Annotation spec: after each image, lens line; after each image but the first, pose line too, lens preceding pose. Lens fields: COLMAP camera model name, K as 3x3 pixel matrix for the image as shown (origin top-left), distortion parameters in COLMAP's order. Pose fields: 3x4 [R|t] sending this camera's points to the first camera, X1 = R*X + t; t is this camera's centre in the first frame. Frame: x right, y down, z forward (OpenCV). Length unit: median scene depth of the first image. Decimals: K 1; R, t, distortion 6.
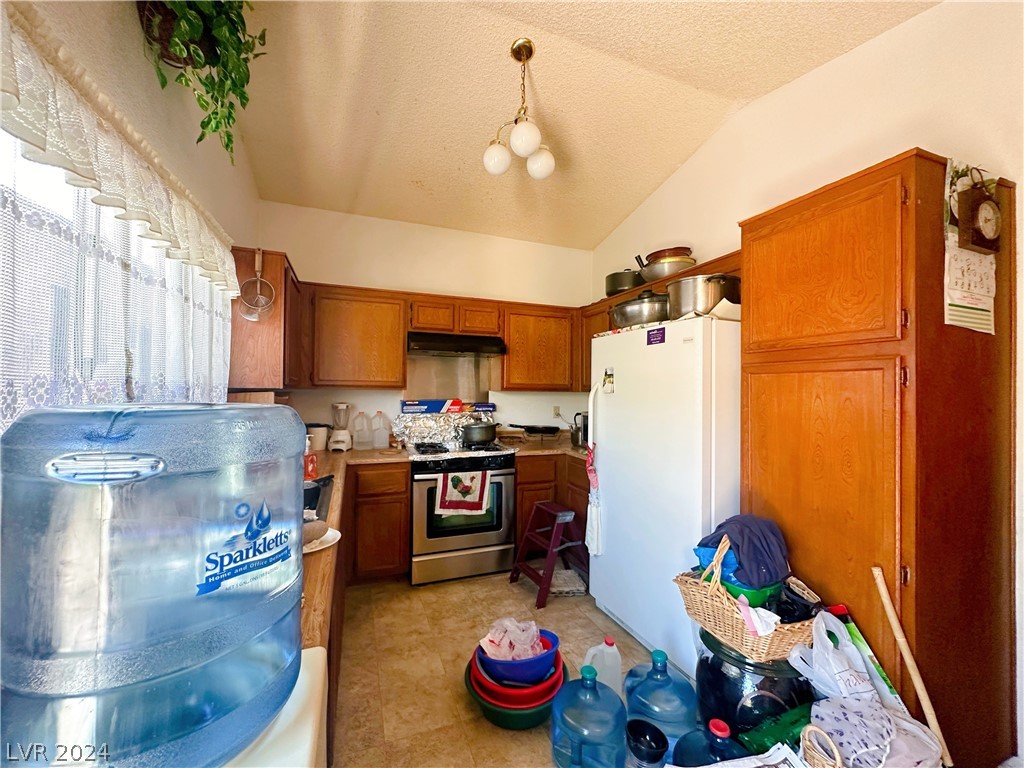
lens RADIAL K [[409.1, 0, 511.6], [0, 409.1, 385.5], [0, 0, 1]] dist [-0.003390, 0.000250]
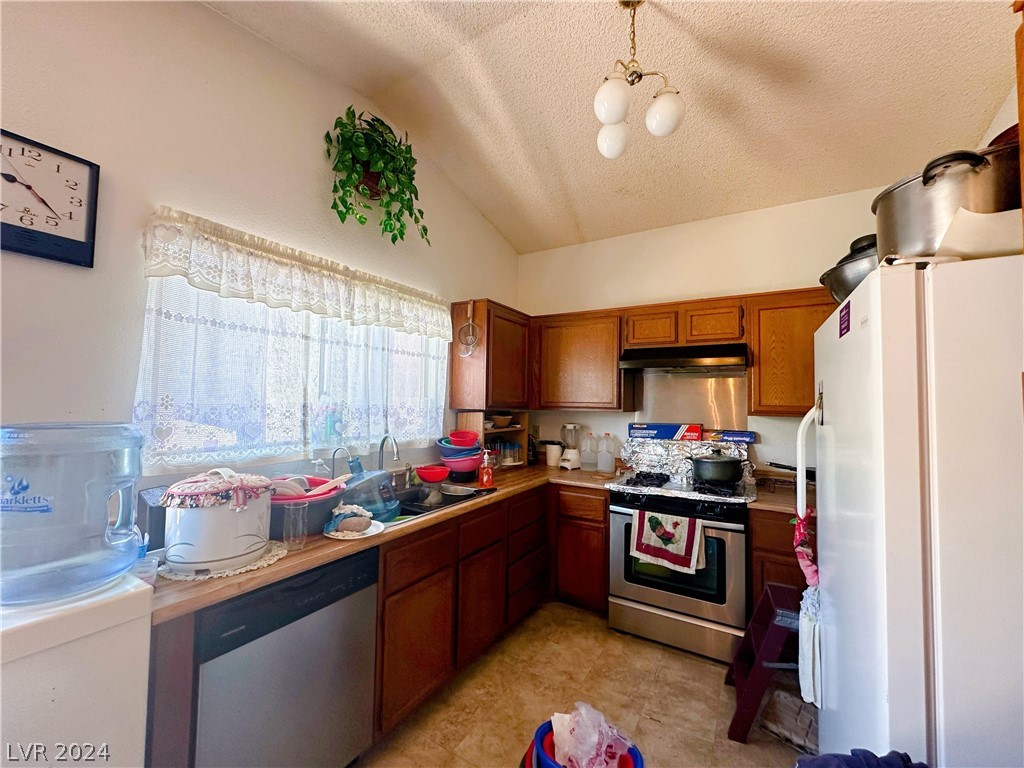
lens RADIAL K [[409.1, 0, 511.6], [0, 409.1, 385.5], [0, 0, 1]] dist [-0.003390, 0.000250]
pose [[0.612558, -0.032331, -0.789764, 0.347334], [-0.002779, 0.999069, -0.043055, -0.009597], [0.790421, 0.028568, 0.611898, 0.245677]]
